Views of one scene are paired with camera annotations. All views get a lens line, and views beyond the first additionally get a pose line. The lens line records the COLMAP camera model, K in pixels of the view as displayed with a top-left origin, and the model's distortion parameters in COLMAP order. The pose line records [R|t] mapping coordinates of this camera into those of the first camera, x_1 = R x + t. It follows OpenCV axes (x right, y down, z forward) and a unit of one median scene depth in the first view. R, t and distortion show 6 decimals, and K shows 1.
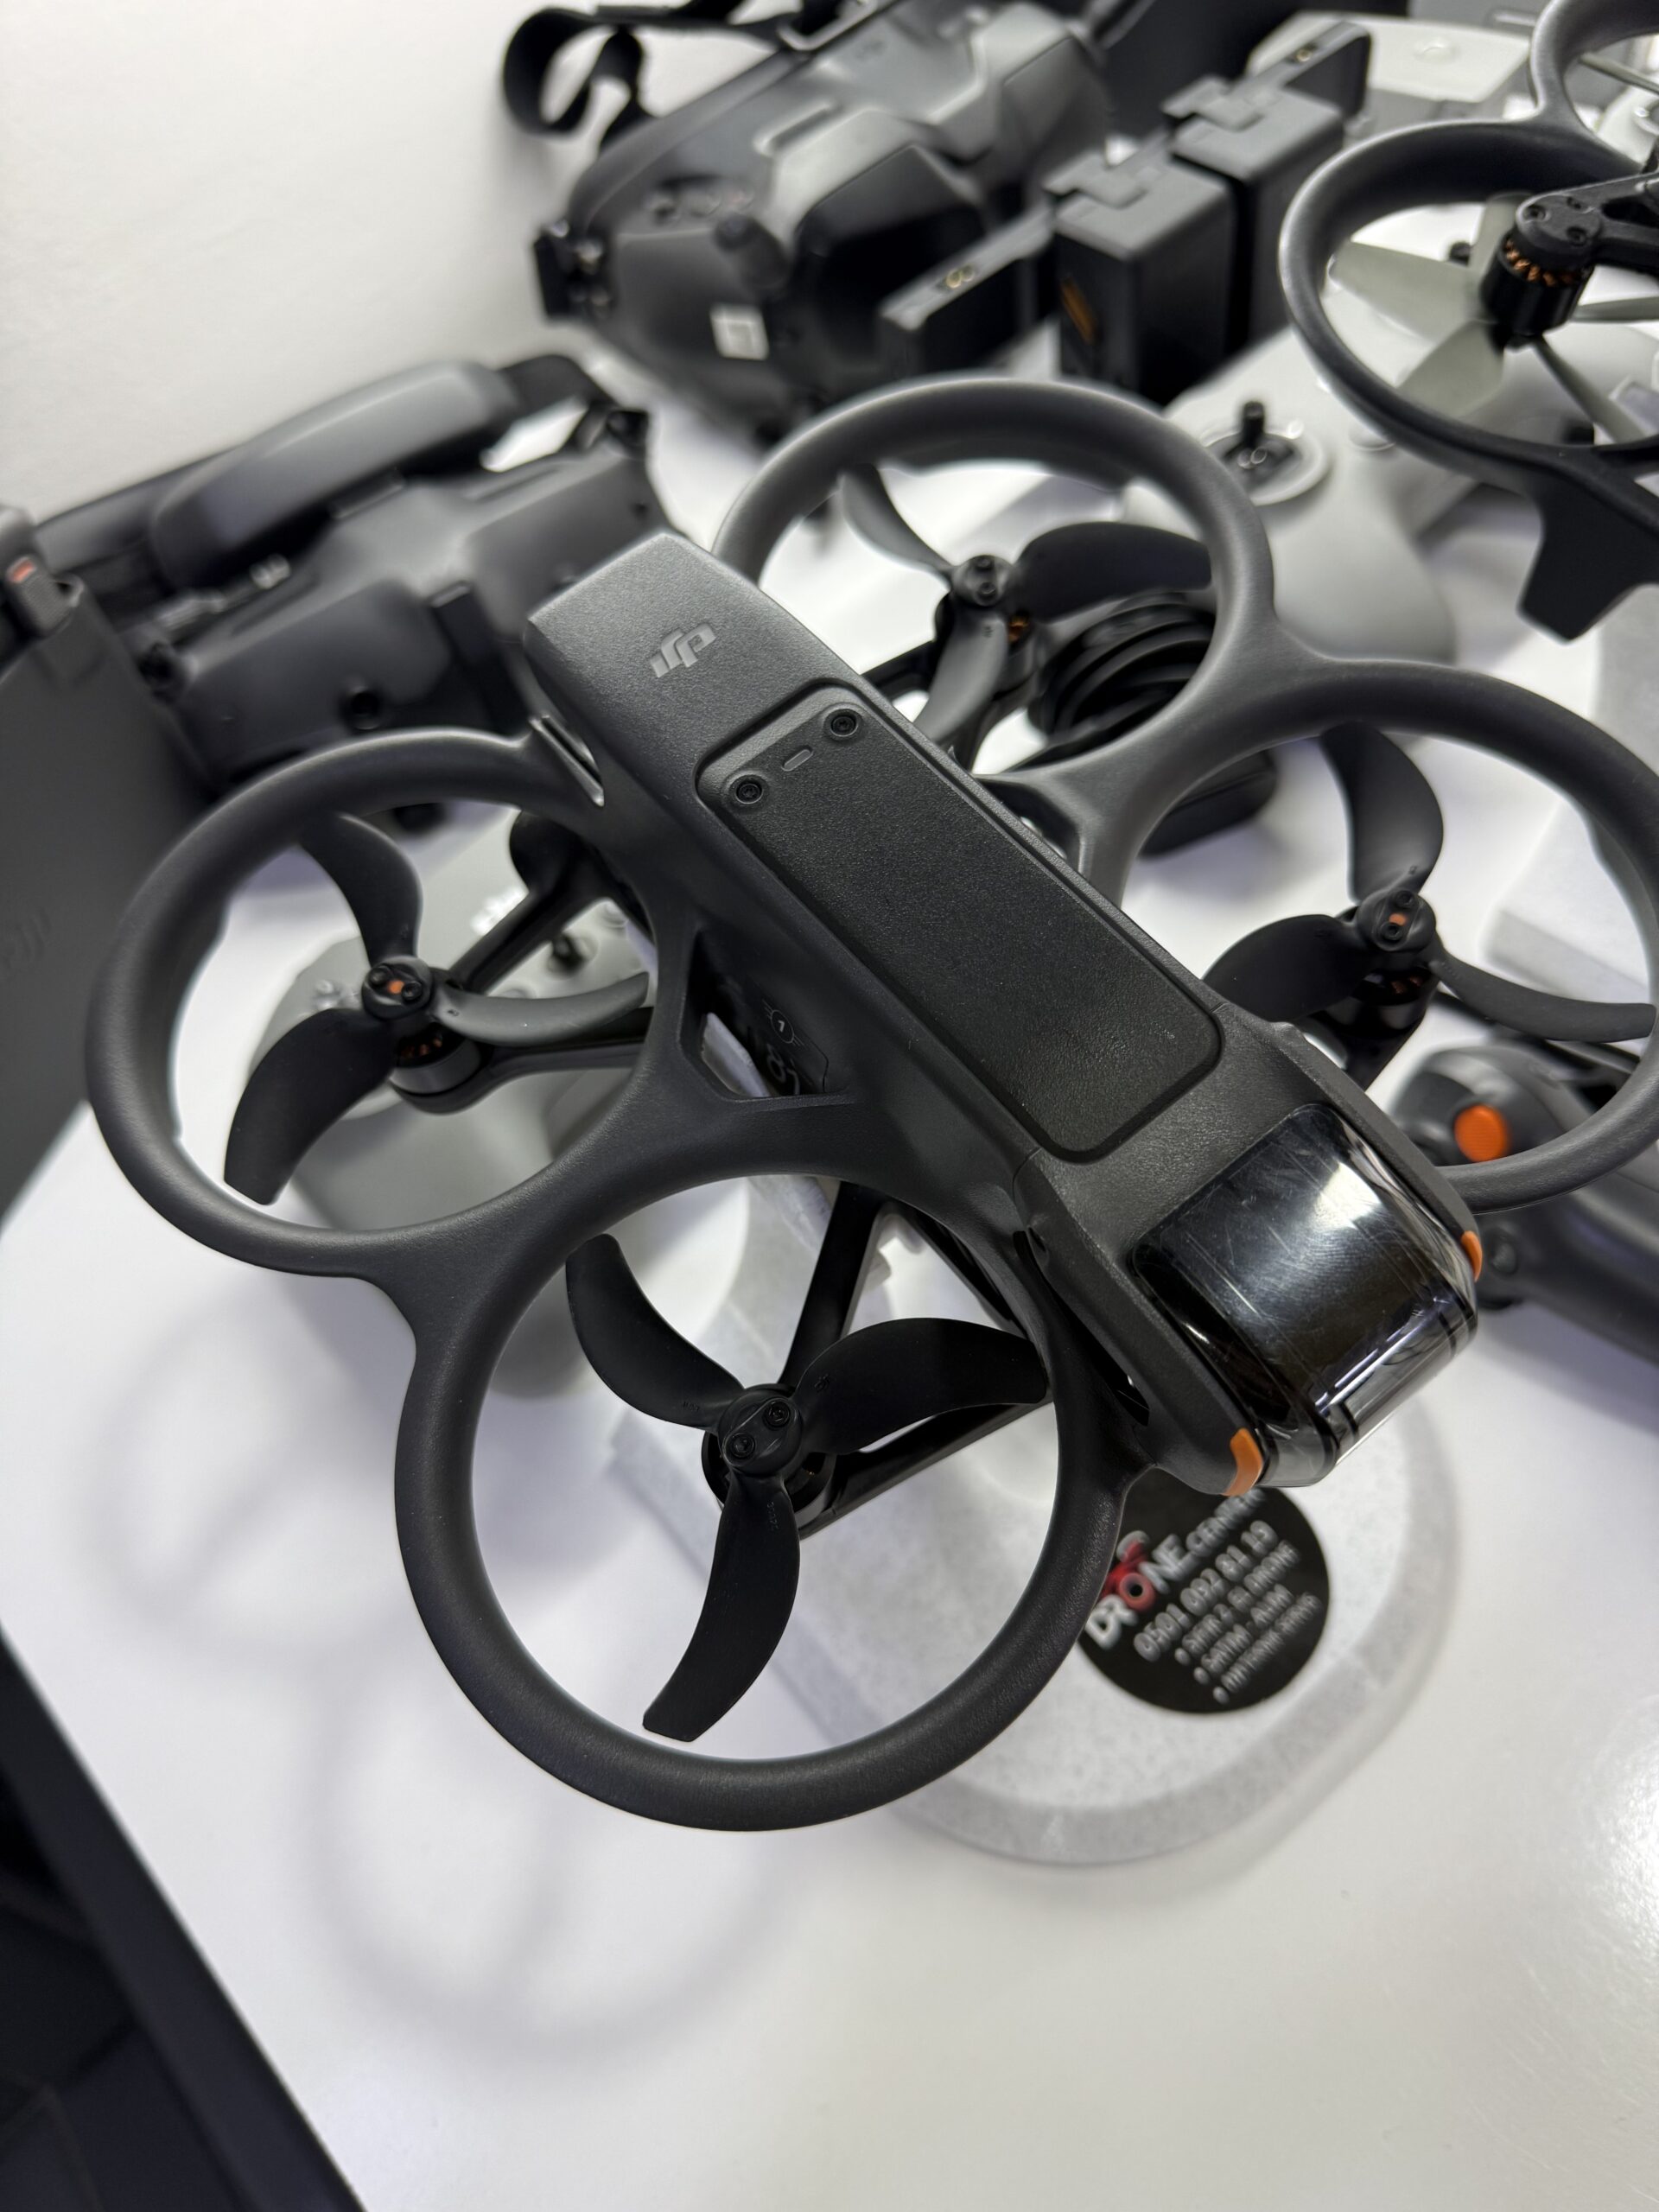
lens RADIAL K [[1628.3, 0, 843.0], [0, 1628.3, 1106.1], [0, 0, 1]] dist [0.008337, -0.033773]
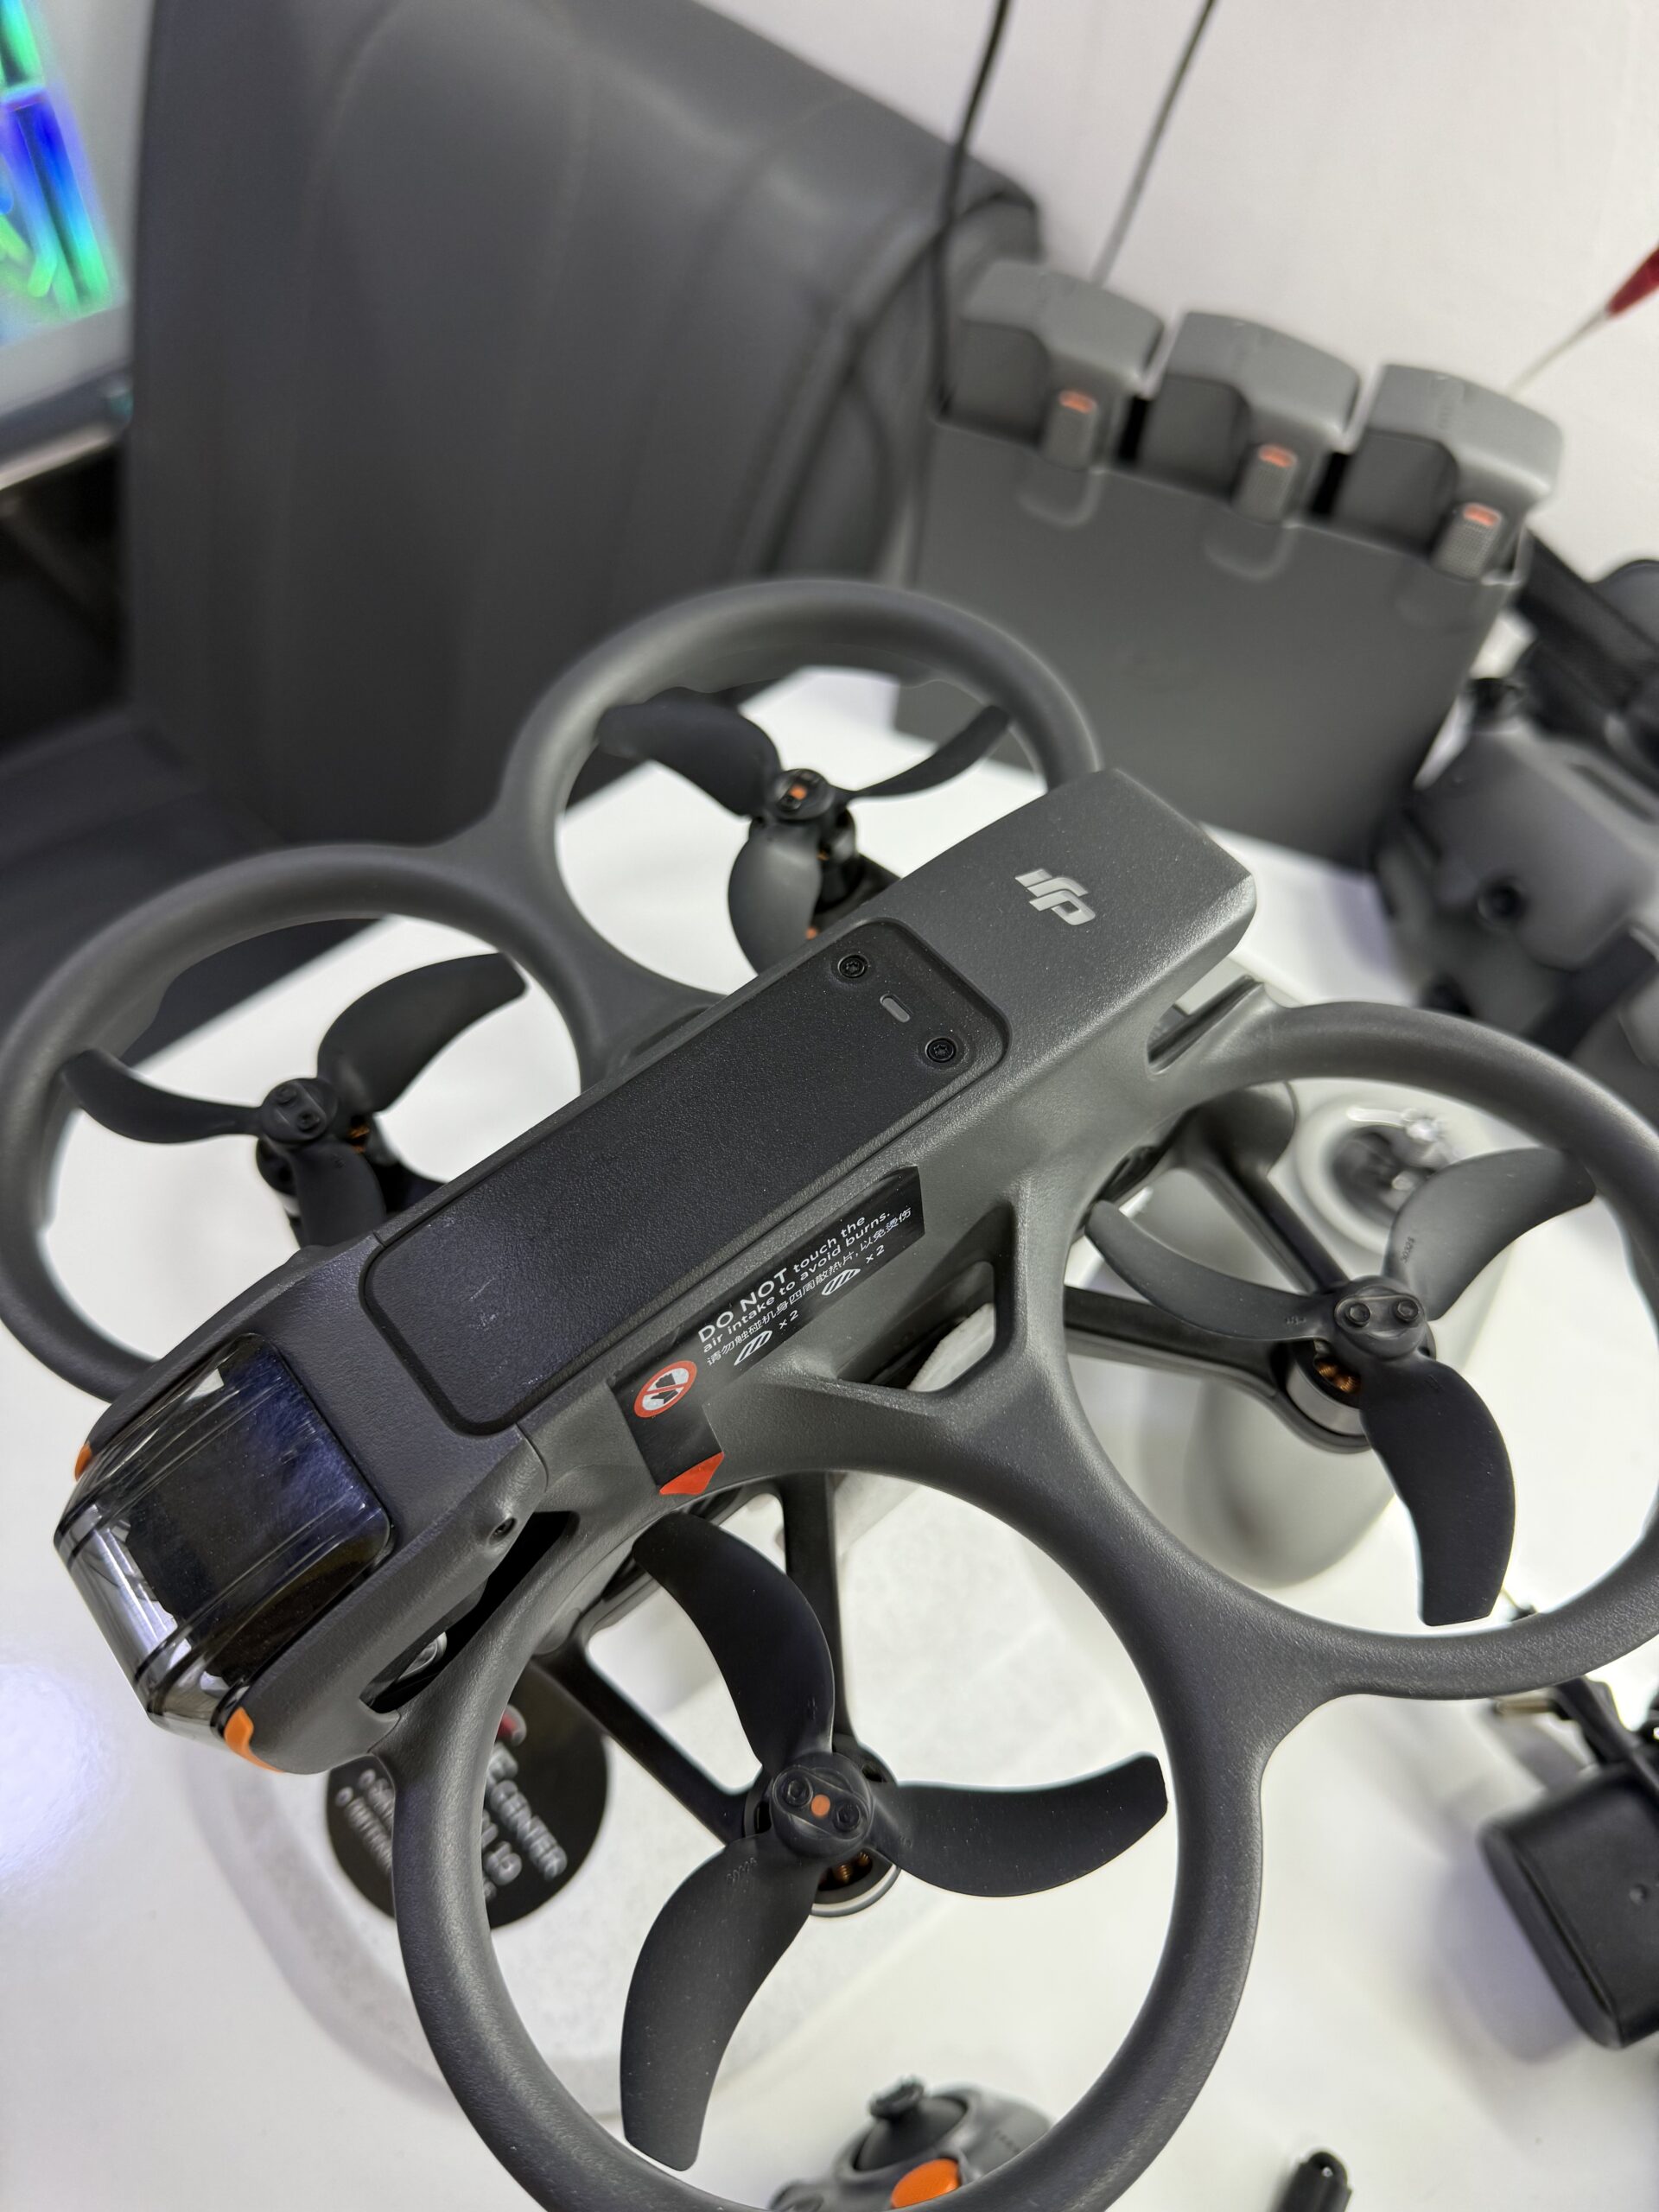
lens RADIAL K [[1674.1, 0, 838.2], [0, 1674.1, 1140.0], [0, 0, 1]] dist [-0.050554, -0.004598]
pose [[-0.000055, 0.897274, -0.441475, 0.306656], [-0.872321, 0.215808, 0.438728, -0.401203], [0.488933, 0.385132, 0.782699, 0.213654]]
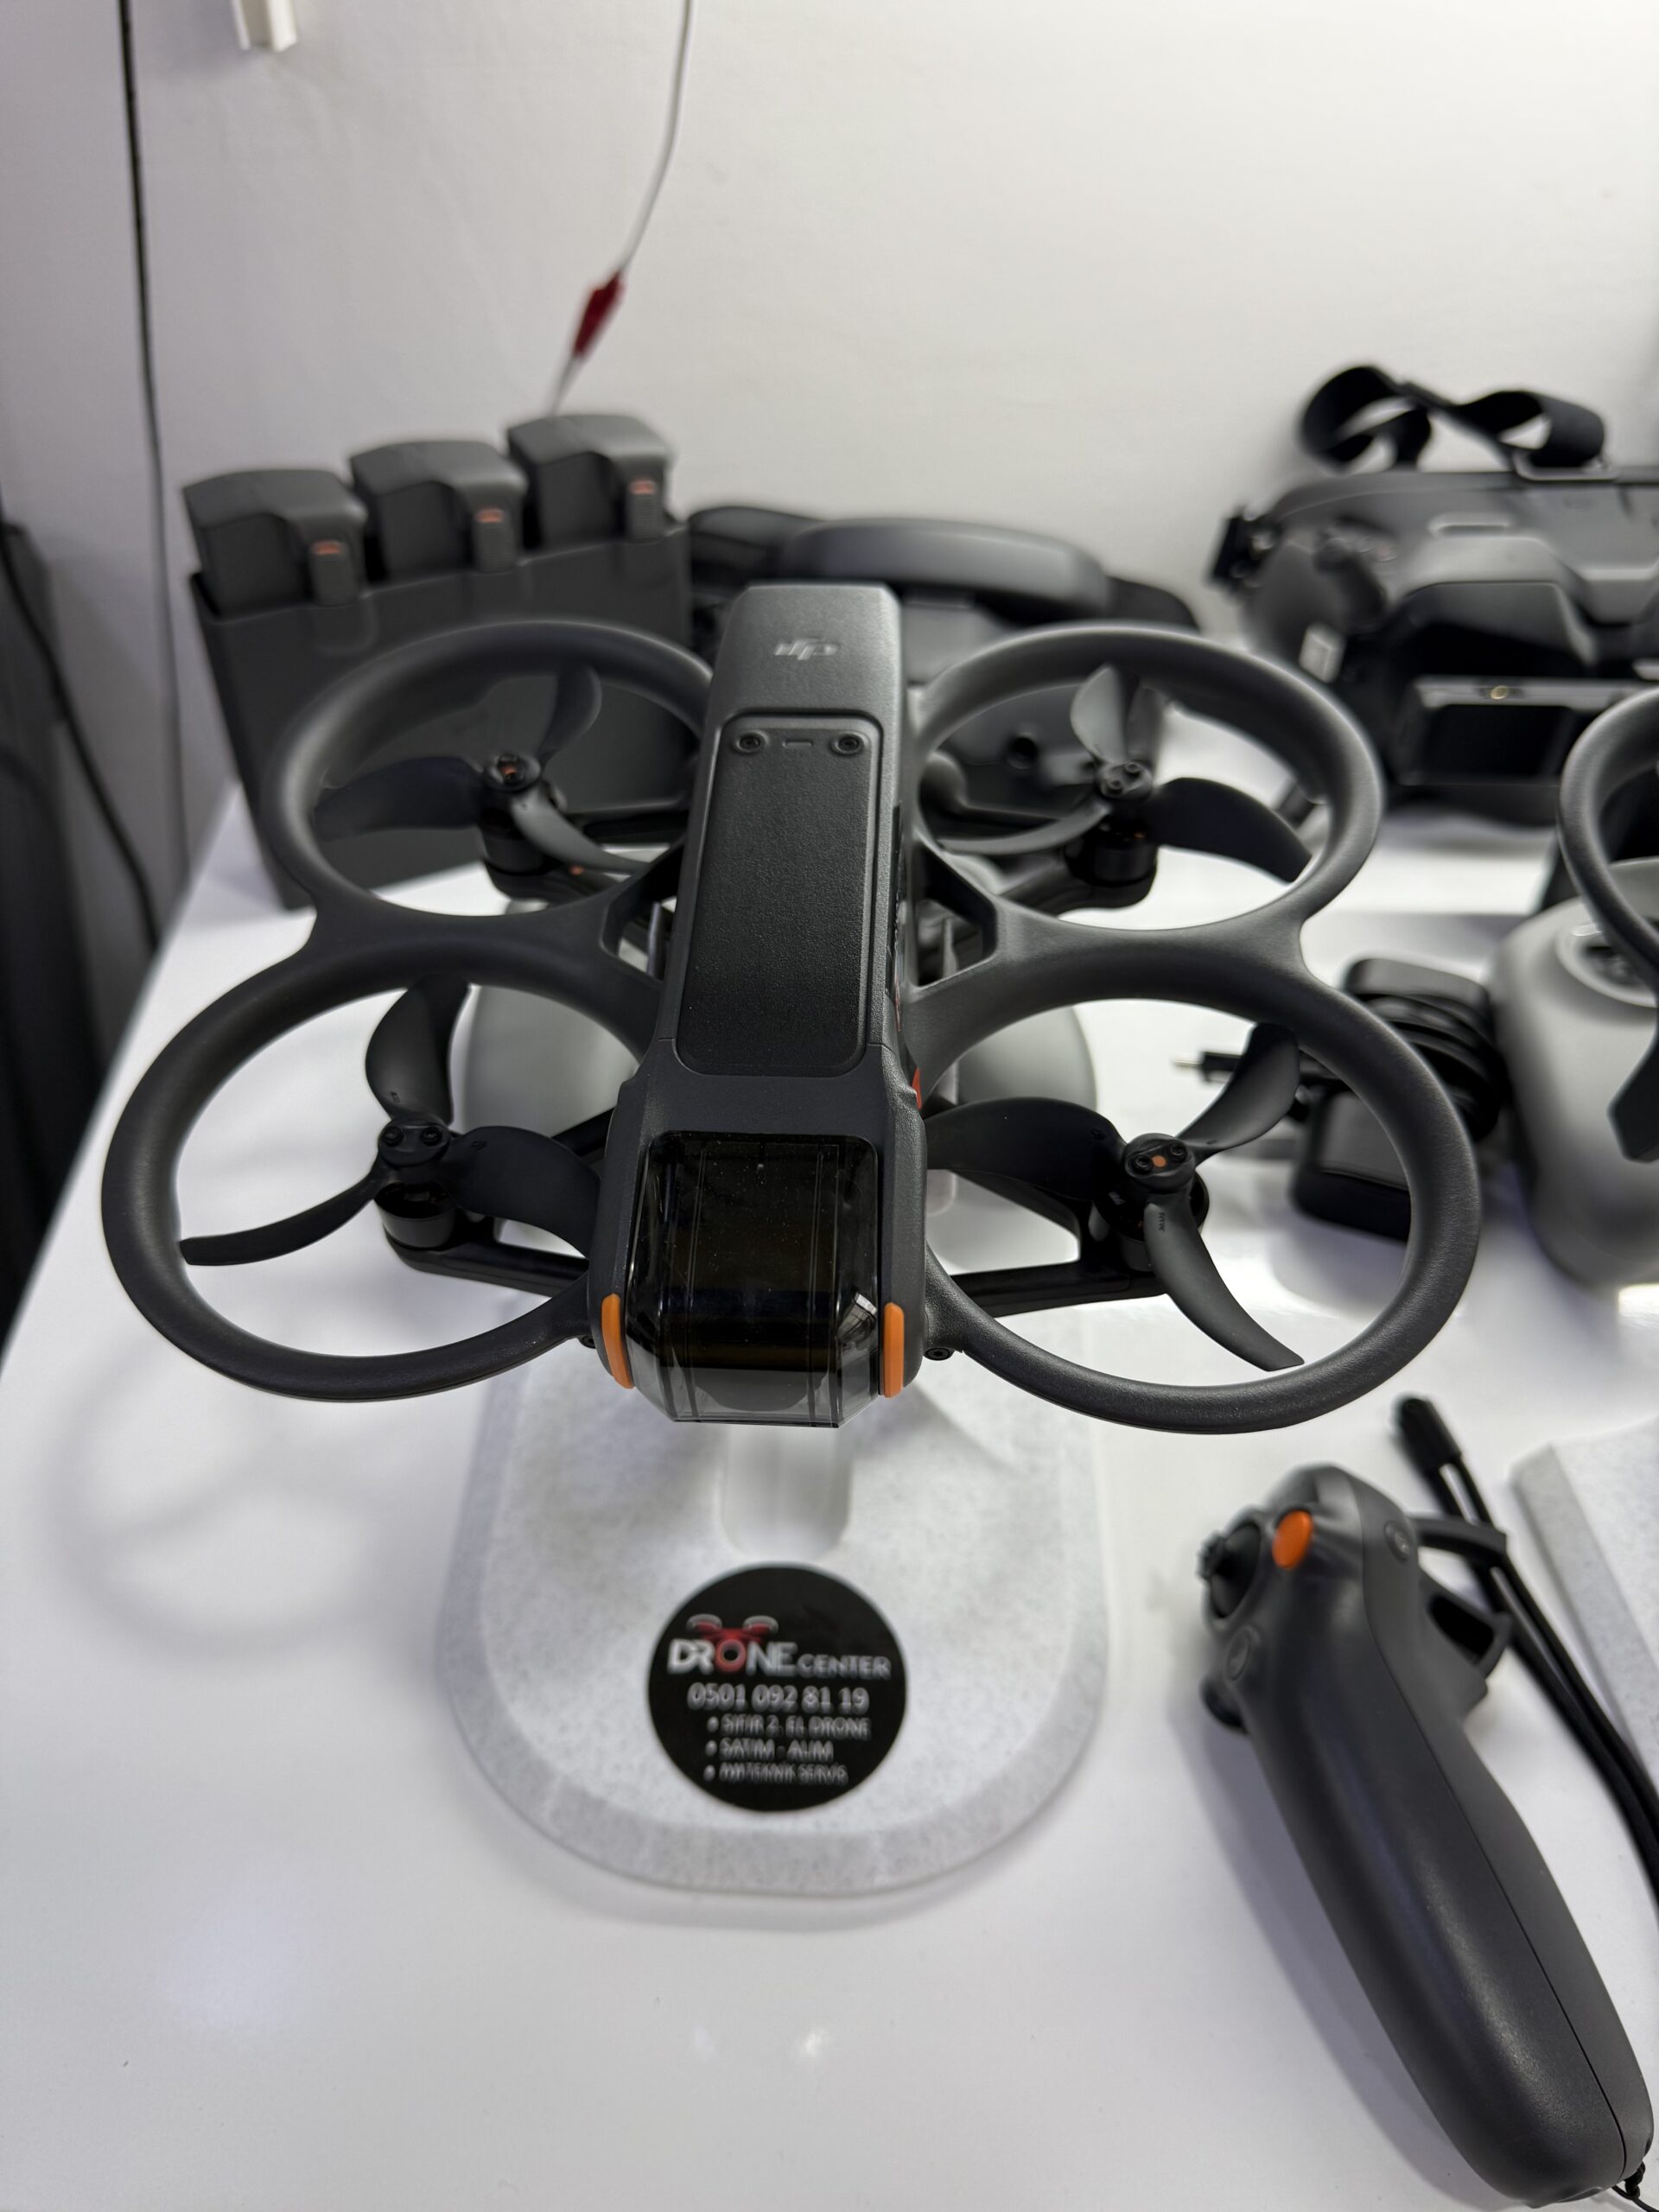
lens RADIAL K [[1628.3, 0, 843.0], [0, 1628.3, 1106.1], [0, 0, 1]] dist [0.008337, -0.033773]
pose [[0.743915, 0.560083, -0.364551, 0.420339], [-0.615790, 0.786424, -0.048369, 0.027531], [0.259601, 0.260470, 0.929926, -0.041889]]
